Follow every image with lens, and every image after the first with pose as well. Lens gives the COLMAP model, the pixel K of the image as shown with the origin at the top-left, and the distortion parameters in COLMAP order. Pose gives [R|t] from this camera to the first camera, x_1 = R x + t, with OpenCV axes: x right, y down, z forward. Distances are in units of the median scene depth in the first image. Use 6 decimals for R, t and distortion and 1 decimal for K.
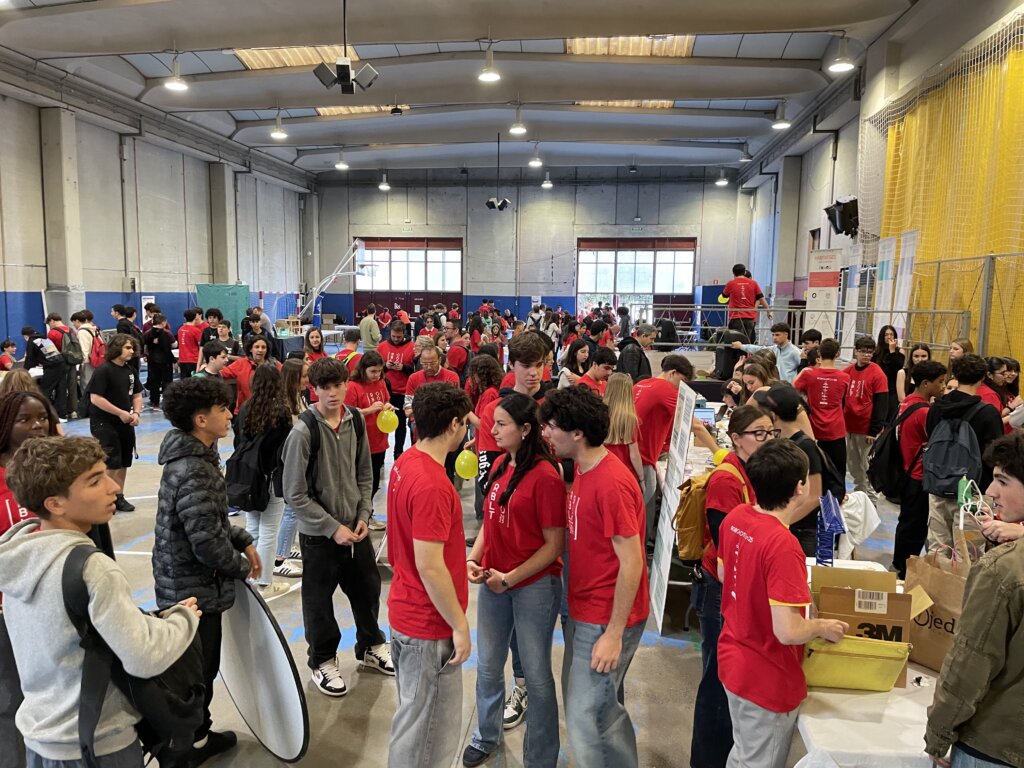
lens RADIAL K [[773.7, 0, 509.0], [0, 773.7, 388.4], [0, 0, 1]] dist [0.010696, -0.011112]
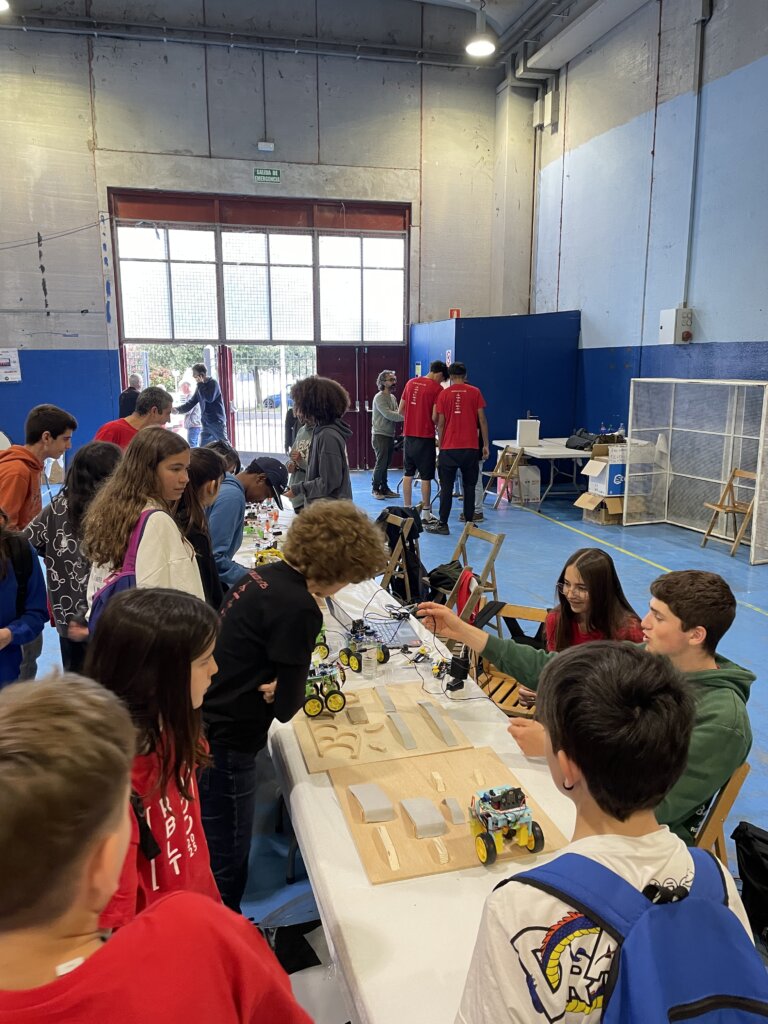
lens RADIAL K [[773.7, 0, 390.9], [0, 773.7, 541.8], [0, 0, 1]] dist [0.010696, -0.011112]
pose [[0.924414, -0.095660, 0.369199, 0.060928], [0.059579, 0.992370, 0.107948, -0.059546], [-0.376709, -0.077792, 0.923060, 0.599703]]
